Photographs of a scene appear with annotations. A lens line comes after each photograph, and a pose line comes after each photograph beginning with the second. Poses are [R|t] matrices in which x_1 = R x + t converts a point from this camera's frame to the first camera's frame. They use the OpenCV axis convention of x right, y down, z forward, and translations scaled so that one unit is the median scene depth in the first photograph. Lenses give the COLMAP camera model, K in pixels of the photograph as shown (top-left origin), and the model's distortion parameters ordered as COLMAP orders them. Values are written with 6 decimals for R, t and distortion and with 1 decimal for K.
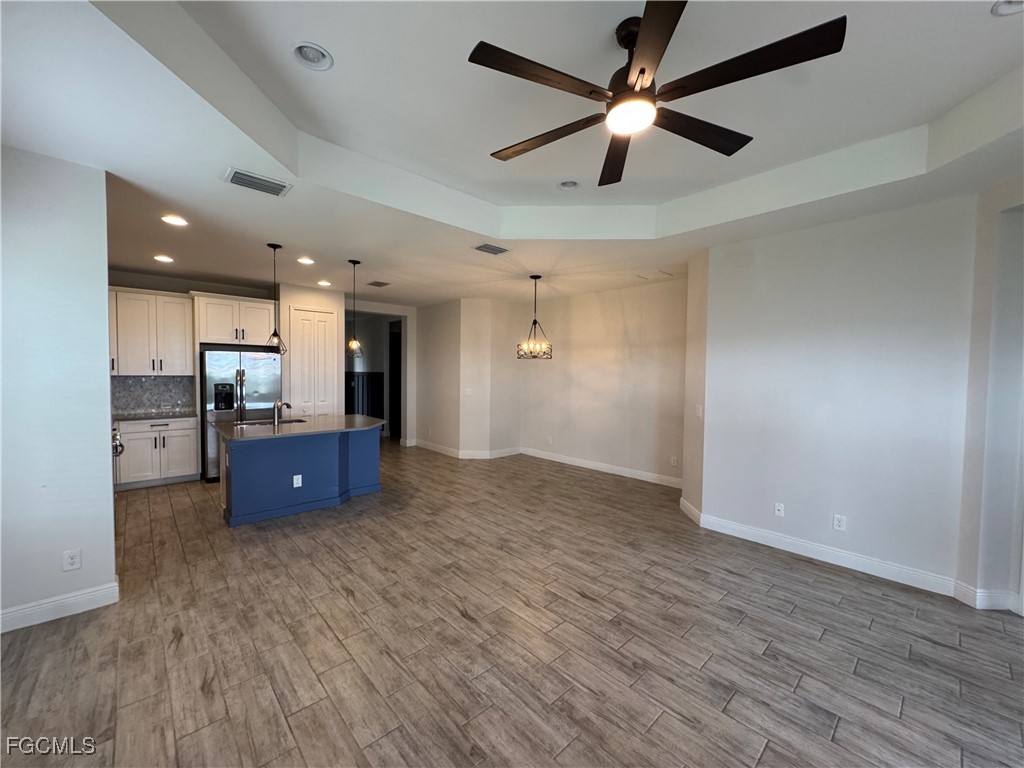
lens RADIAL K [[412.0, 0, 512.0], [0, 412.0, 384.0], [0, 0, 1]] dist [-0.001210, -0.000372]
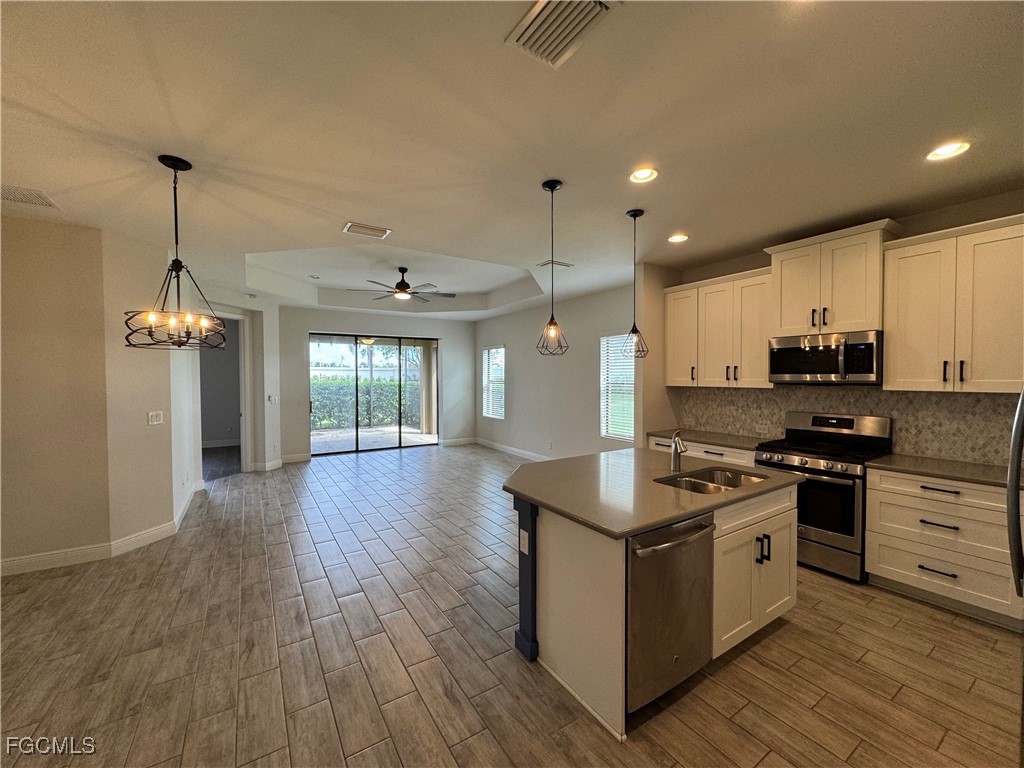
lens RADIAL K [[412.0, 0, 512.0], [0, 412.0, 384.0], [0, 0, 1]] dist [-0.001210, -0.000372]
pose [[-0.985117, -0.012577, 0.171425, -0.426638], [-0.003864, 0.998688, 0.051068, -0.053043], [-0.171842, 0.049645, -0.983873, 1.573649]]
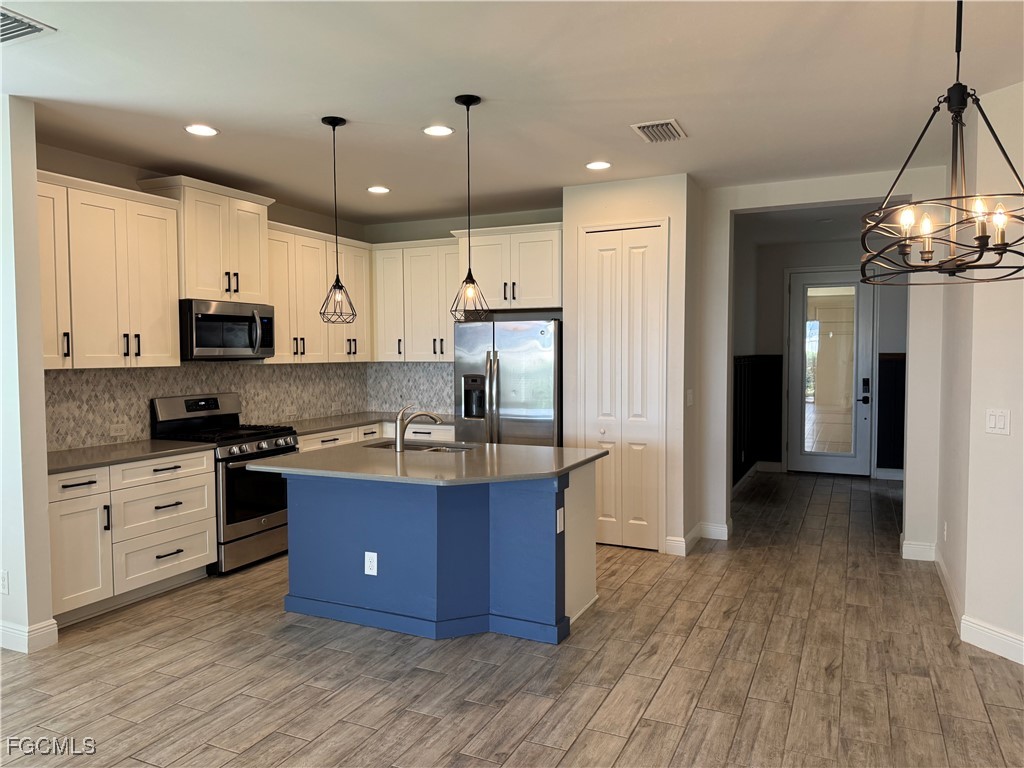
lens RADIAL K [[721.8, 0, 505.5], [0, 721.8, 400.2], [0, 0, 1]] dist [0.082093, -0.095366]
pose [[0.369991, 0.052521, -0.927550, 0.356385], [-0.022875, 0.998613, 0.047420, -0.018276], [0.928754, 0.003673, 0.370679, 0.750582]]
